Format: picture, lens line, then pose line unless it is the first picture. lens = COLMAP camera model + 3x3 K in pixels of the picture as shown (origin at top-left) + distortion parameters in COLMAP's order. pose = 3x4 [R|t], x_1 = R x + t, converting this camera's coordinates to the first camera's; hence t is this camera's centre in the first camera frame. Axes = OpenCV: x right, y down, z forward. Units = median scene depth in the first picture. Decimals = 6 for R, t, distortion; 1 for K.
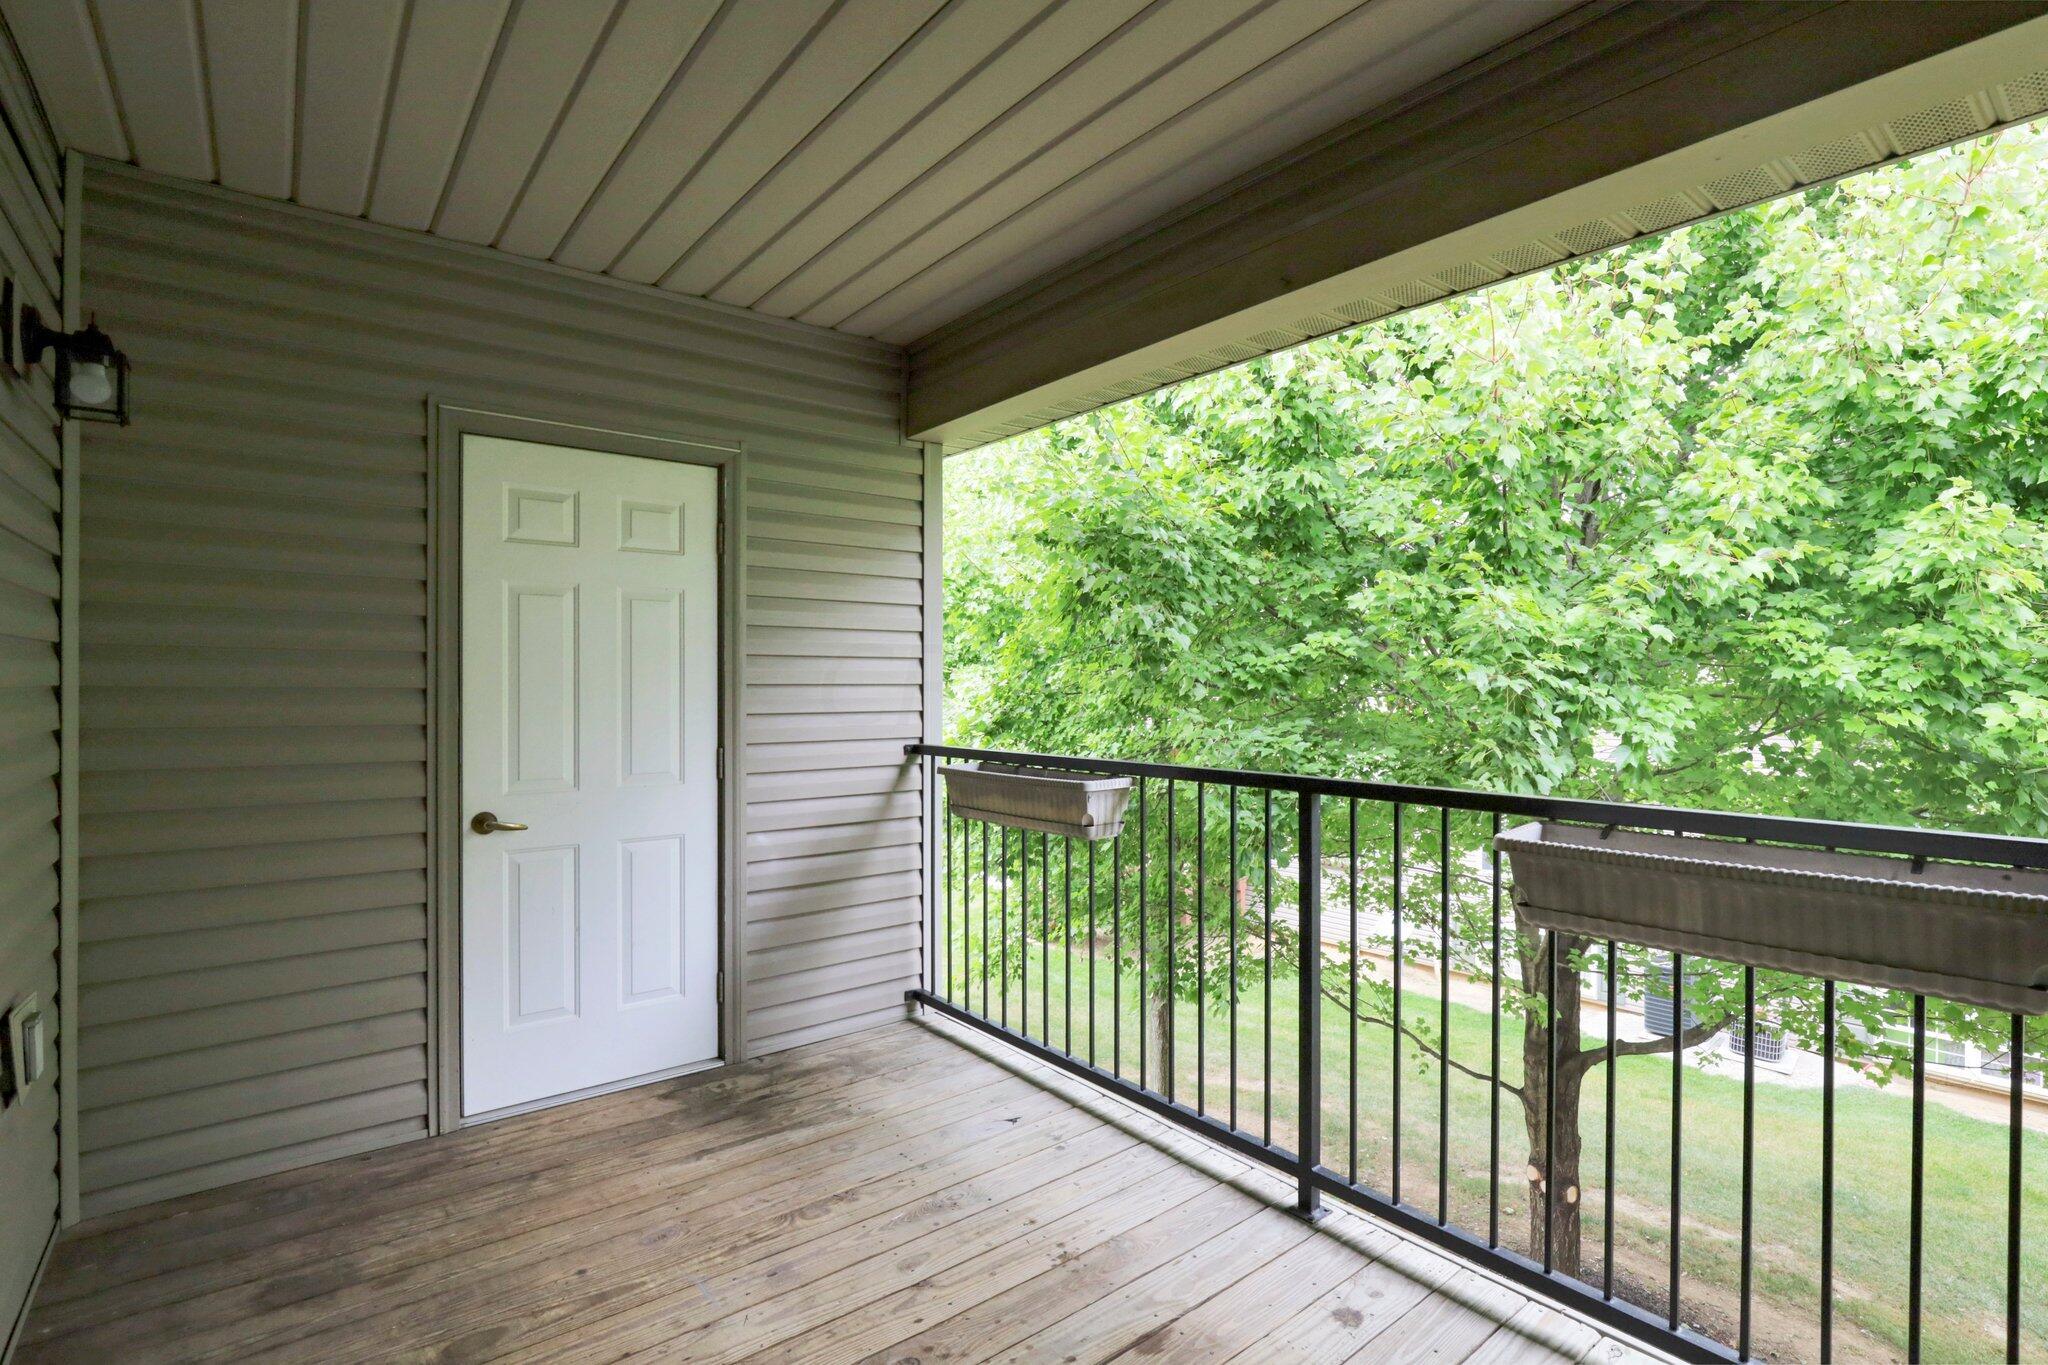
lens RADIAL K [[989.0, 0, 1020.6], [0, 989.0, 677.6], [0, 0, 1]] dist [-0.017452, 0.003074]
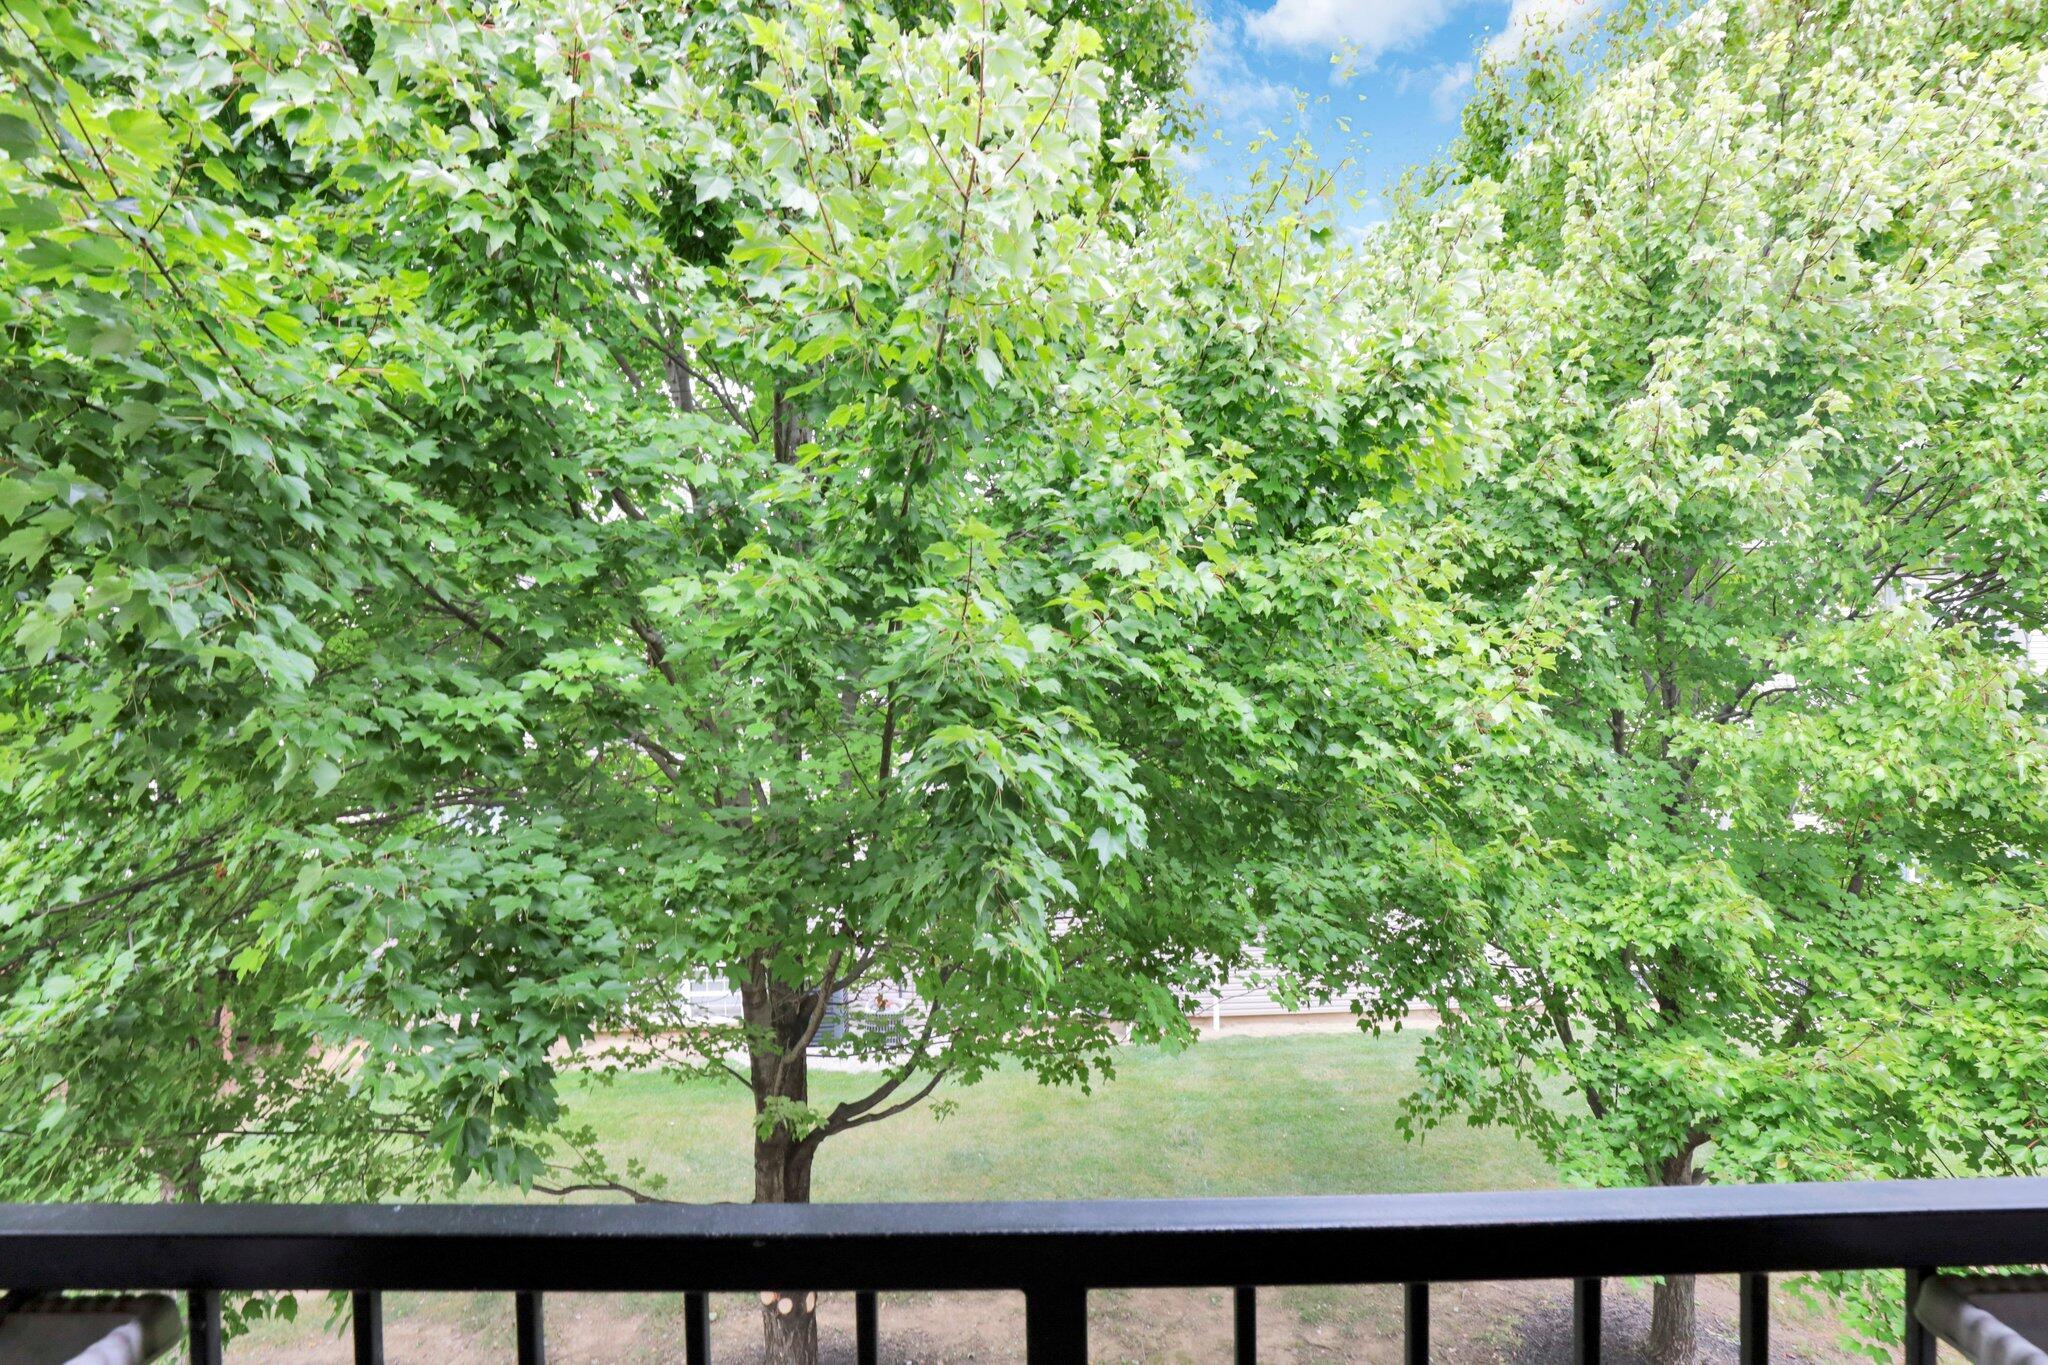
lens RADIAL K [[989.0, 0, 1020.3], [0, 989.0, 687.0], [0, 0, 1]] dist [-0.017452, 0.003074]
pose [[0.648865, -0.007125, 0.760870, 0.047301], [0.011333, 0.999936, -0.000301, -0.022987], [-0.760819, 0.008818, 0.648904, 0.463412]]
